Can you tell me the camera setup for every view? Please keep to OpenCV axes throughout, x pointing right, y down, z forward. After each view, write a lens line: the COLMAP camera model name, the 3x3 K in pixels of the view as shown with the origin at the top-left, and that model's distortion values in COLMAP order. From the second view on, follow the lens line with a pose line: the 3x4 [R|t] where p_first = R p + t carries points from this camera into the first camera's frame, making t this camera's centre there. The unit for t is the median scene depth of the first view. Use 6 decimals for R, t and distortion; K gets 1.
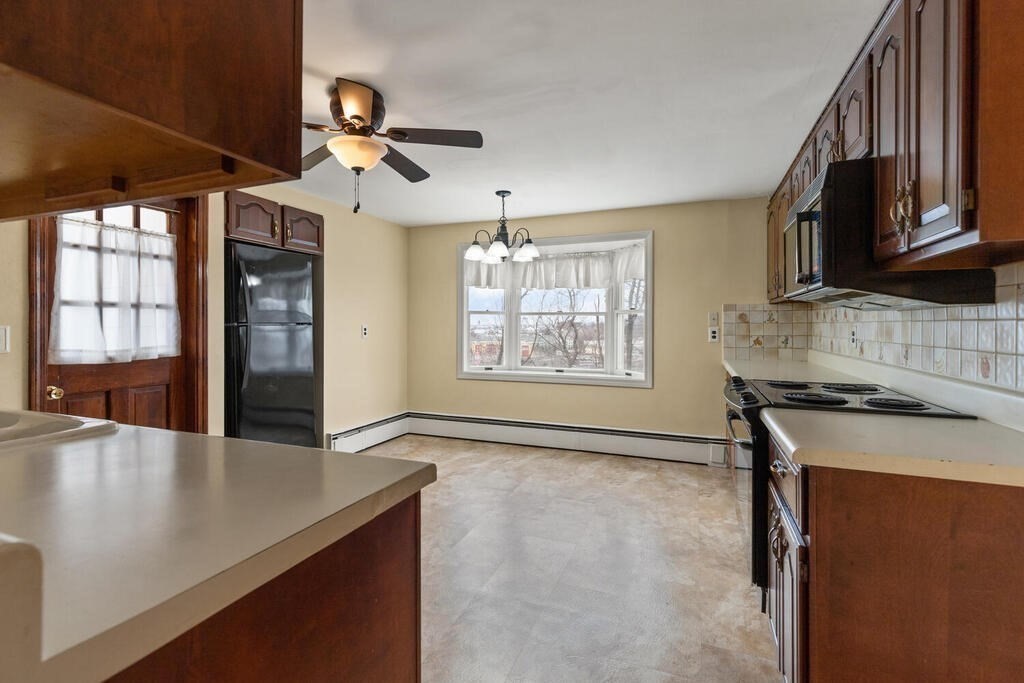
lens RADIAL K [[469.9, 0, 516.7], [0, 469.9, 332.2], [0, 0, 1]] dist [0.004836, -0.001641]
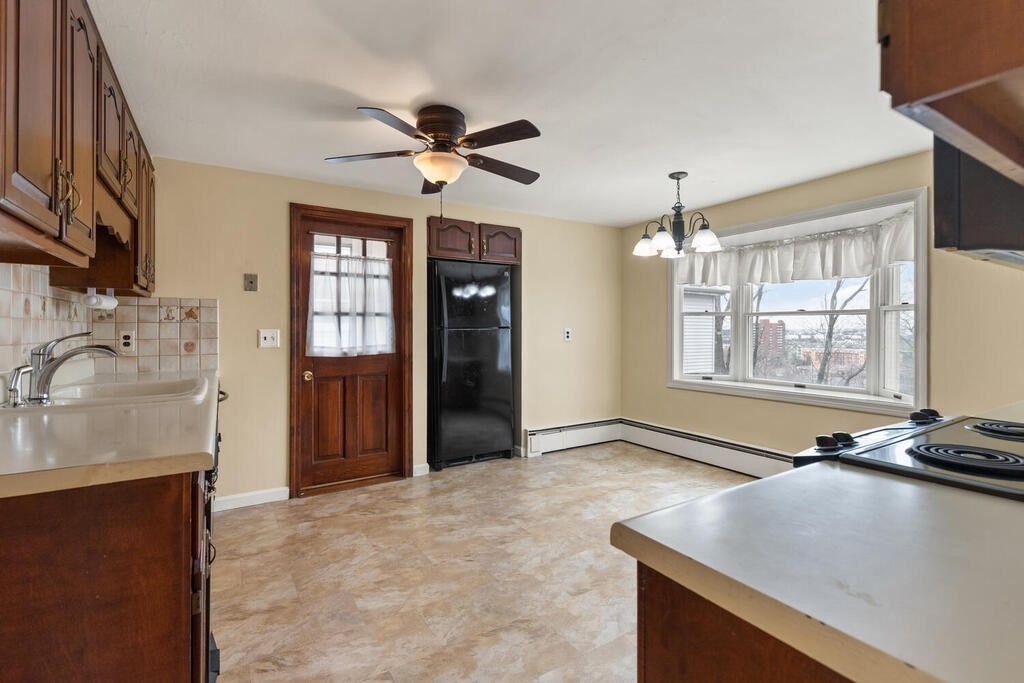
lens RADIAL K [[469.9, 0, 517.7], [0, 469.9, 337.7], [0, 0, 1]] dist [0.004836, -0.001641]
pose [[0.813932, 0.006040, -0.580929, 0.274294], [-0.005227, 0.999982, 0.003073, 0.002810], [0.580937, 0.000536, 0.813949, 0.144157]]
